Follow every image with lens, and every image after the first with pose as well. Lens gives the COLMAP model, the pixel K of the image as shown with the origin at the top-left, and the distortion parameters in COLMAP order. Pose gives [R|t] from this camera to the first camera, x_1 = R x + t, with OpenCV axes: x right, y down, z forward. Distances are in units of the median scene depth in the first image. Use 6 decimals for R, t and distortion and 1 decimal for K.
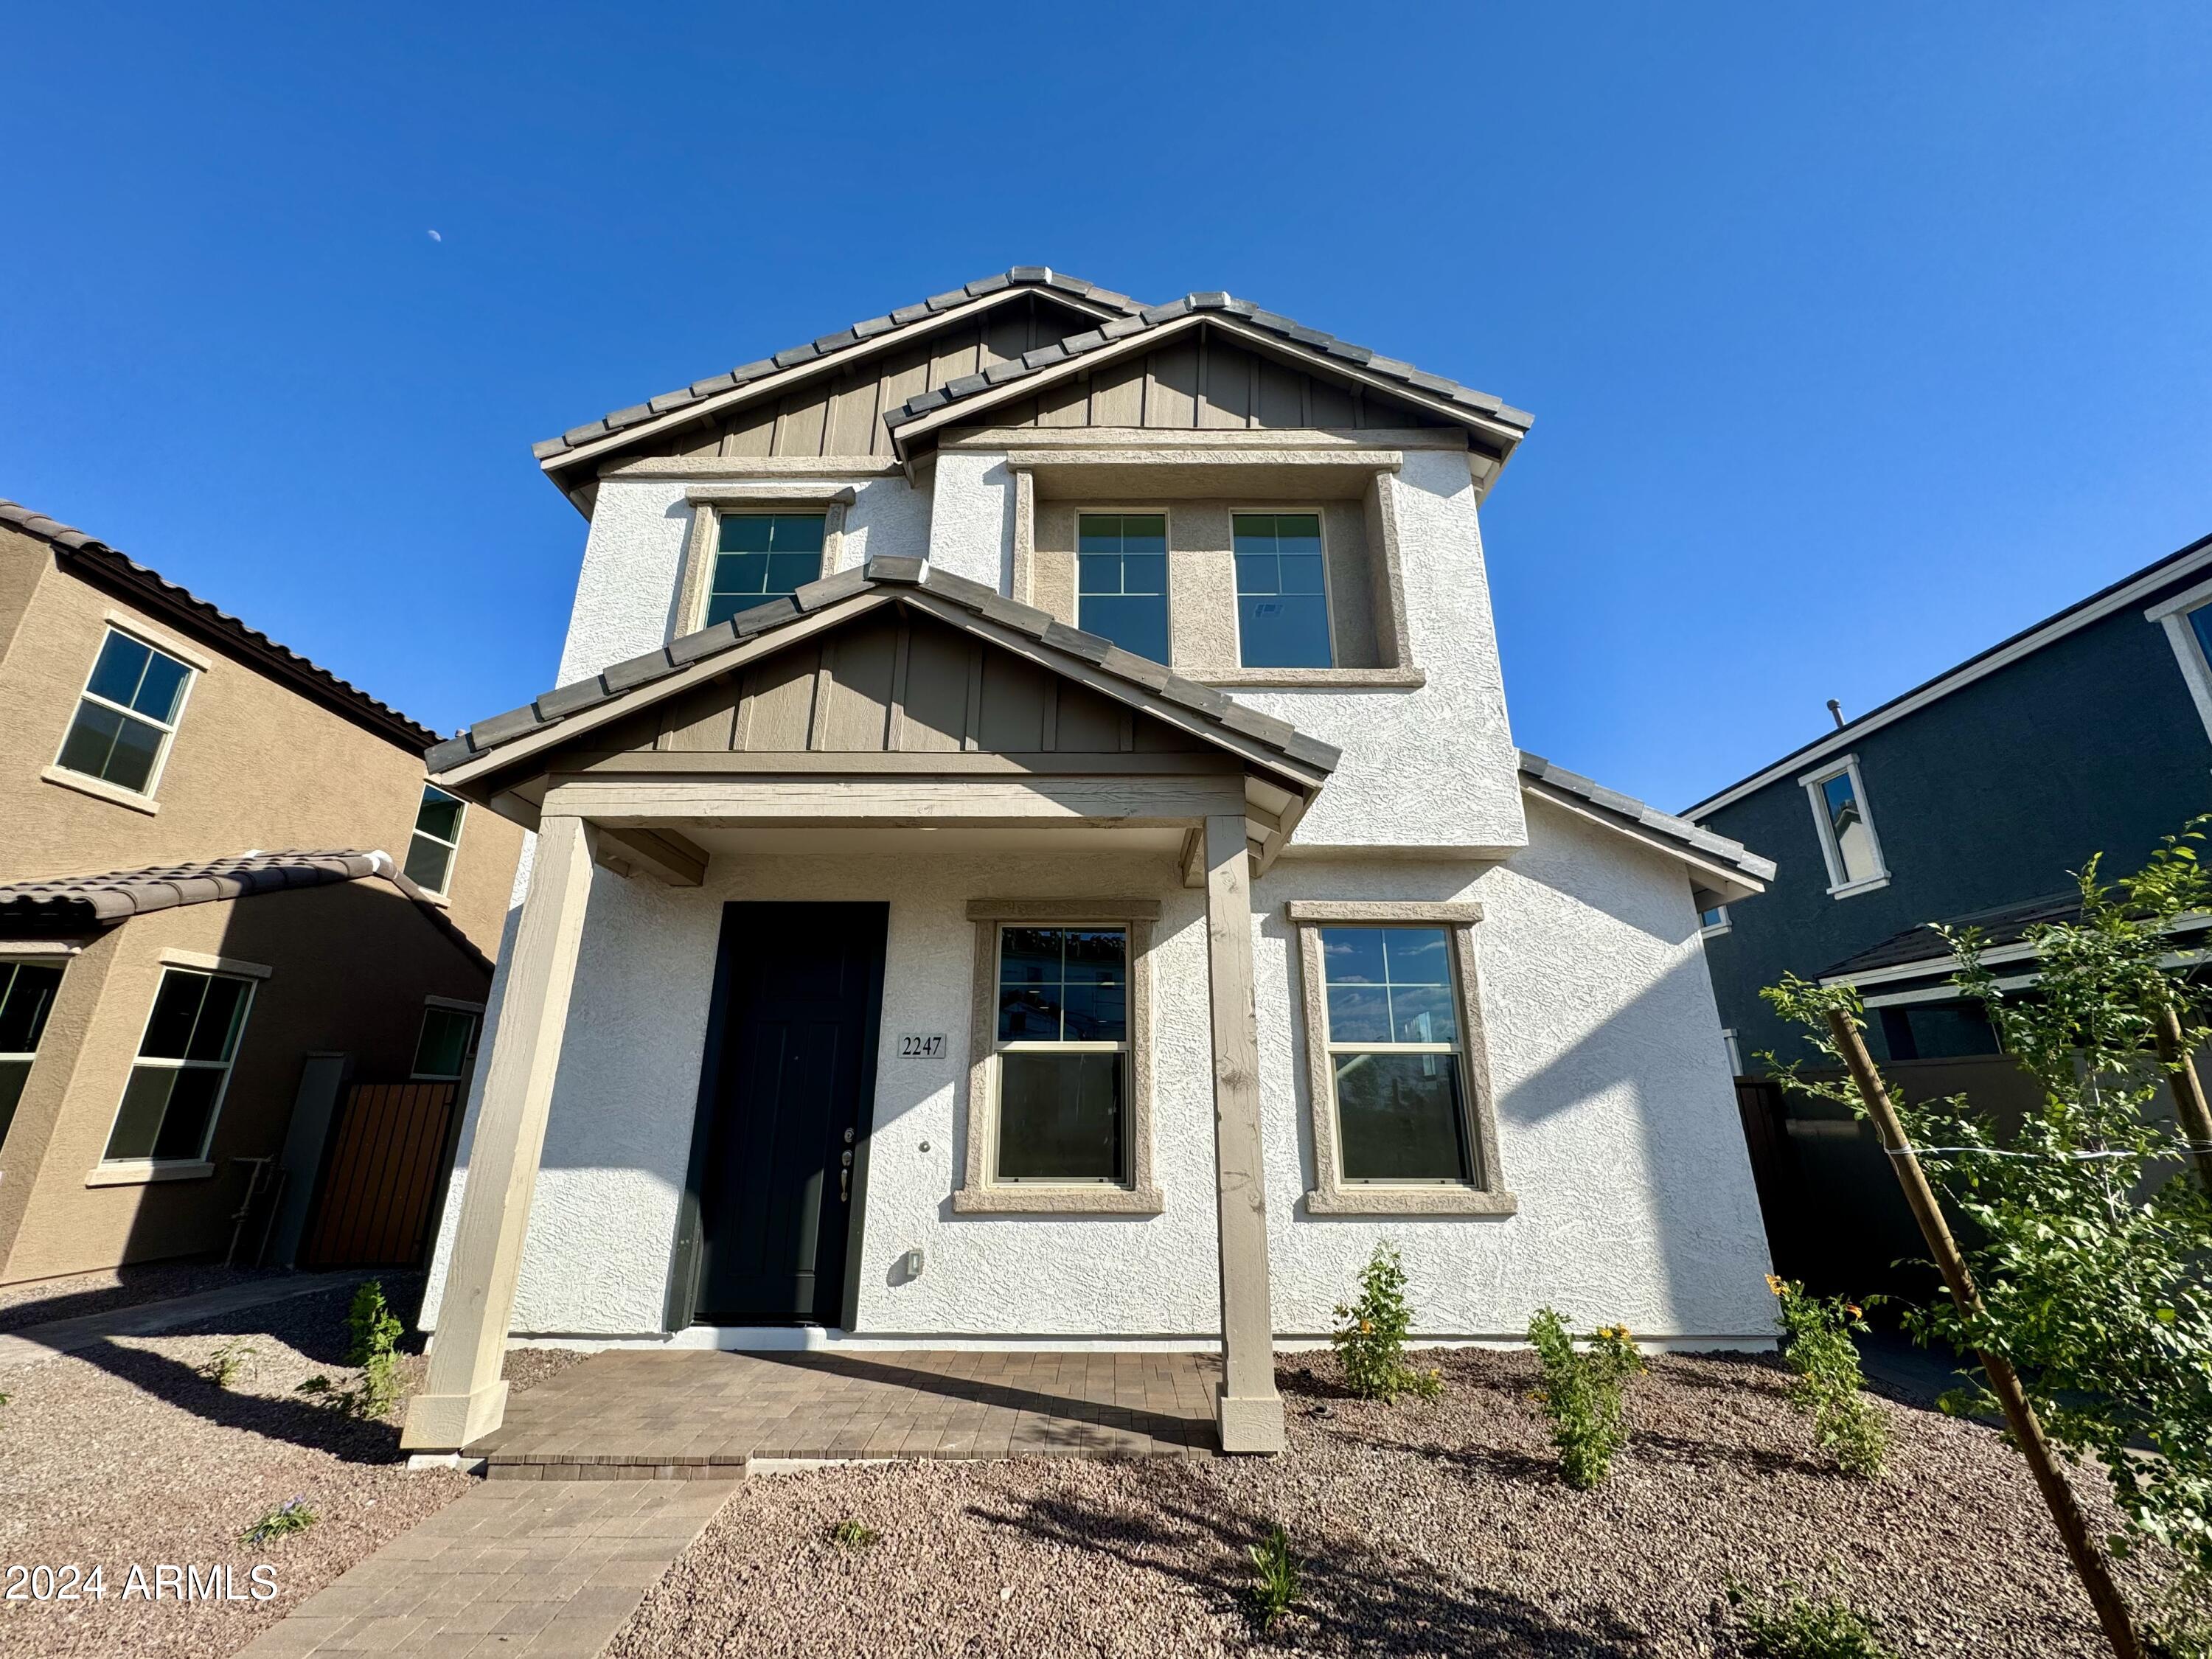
lens RADIAL K [[880.7, 0, 1104.3], [0, 880.7, 828.4], [0, 0, 1]] dist [-0.003415, -0.000735]
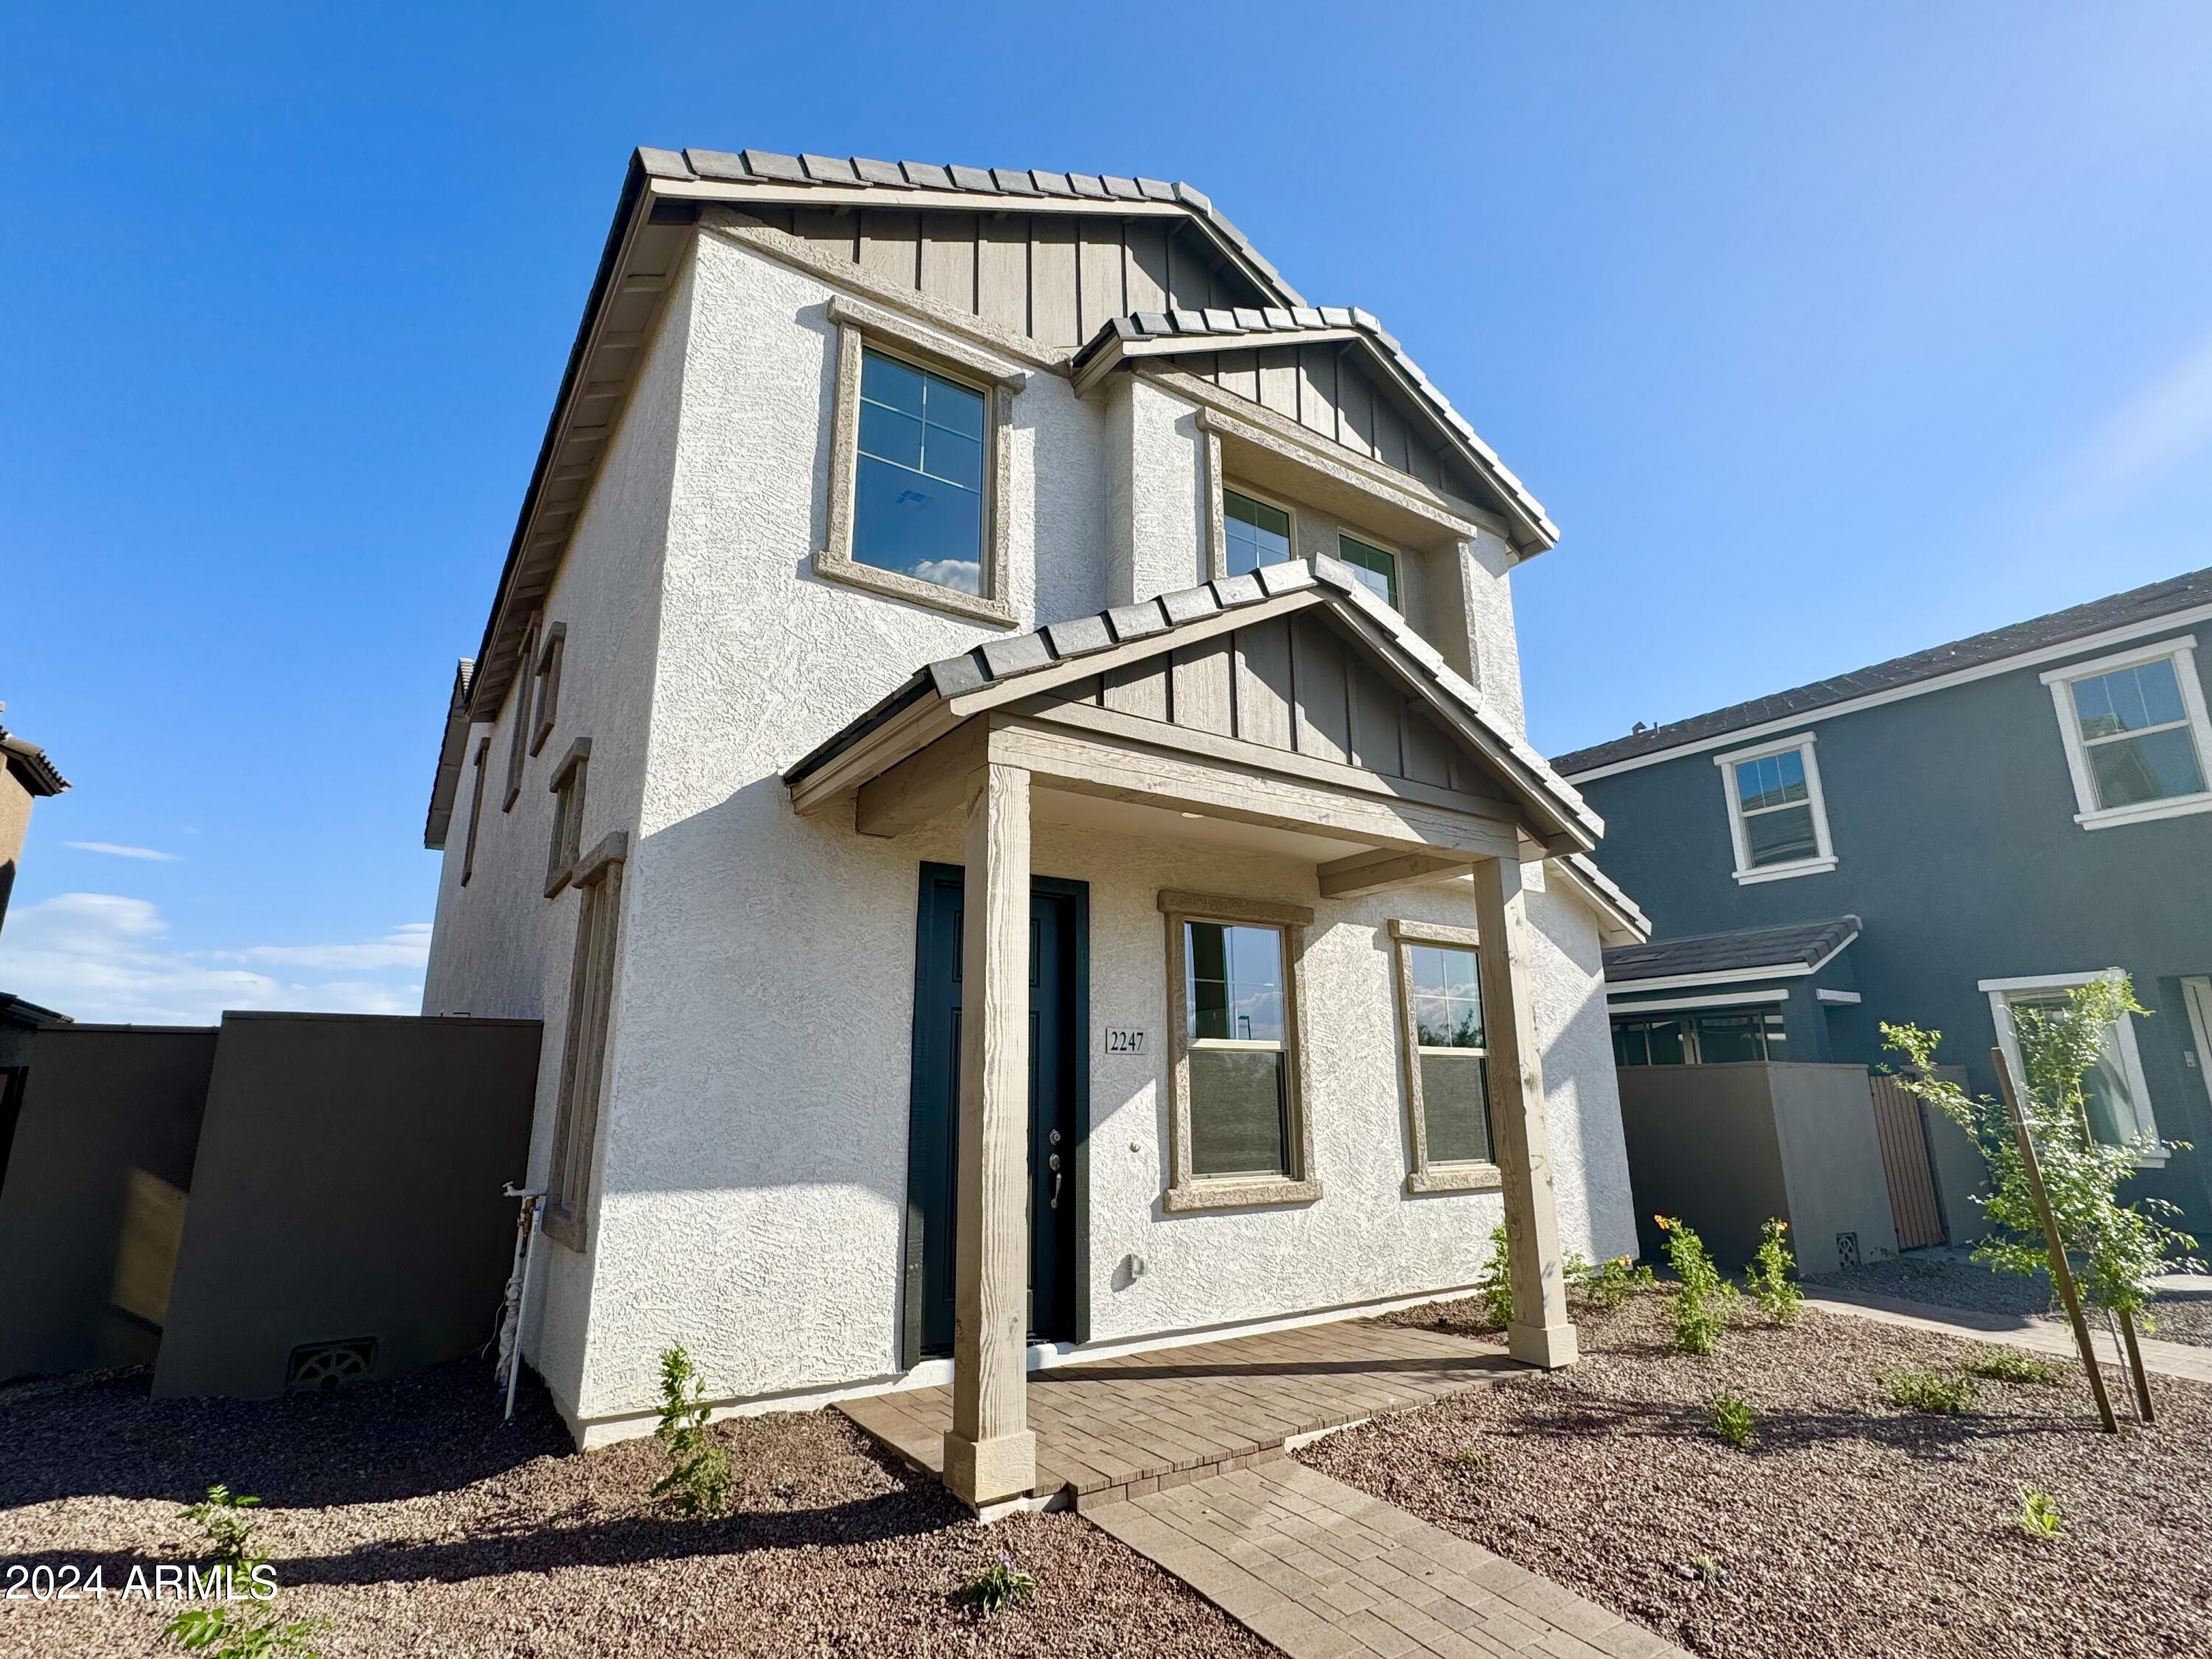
lens RADIAL K [[1091.5, 0, 1107.9], [0, 1091.5, 823.8], [0, 0, 1]] dist [-0.012143, 0.000572]
pose [[0.823138, 0.132336, 0.552206, -0.920050], [-0.163976, 0.986432, 0.008031, 0.013774], [-0.543651, -0.097160, 0.833669, 0.070474]]
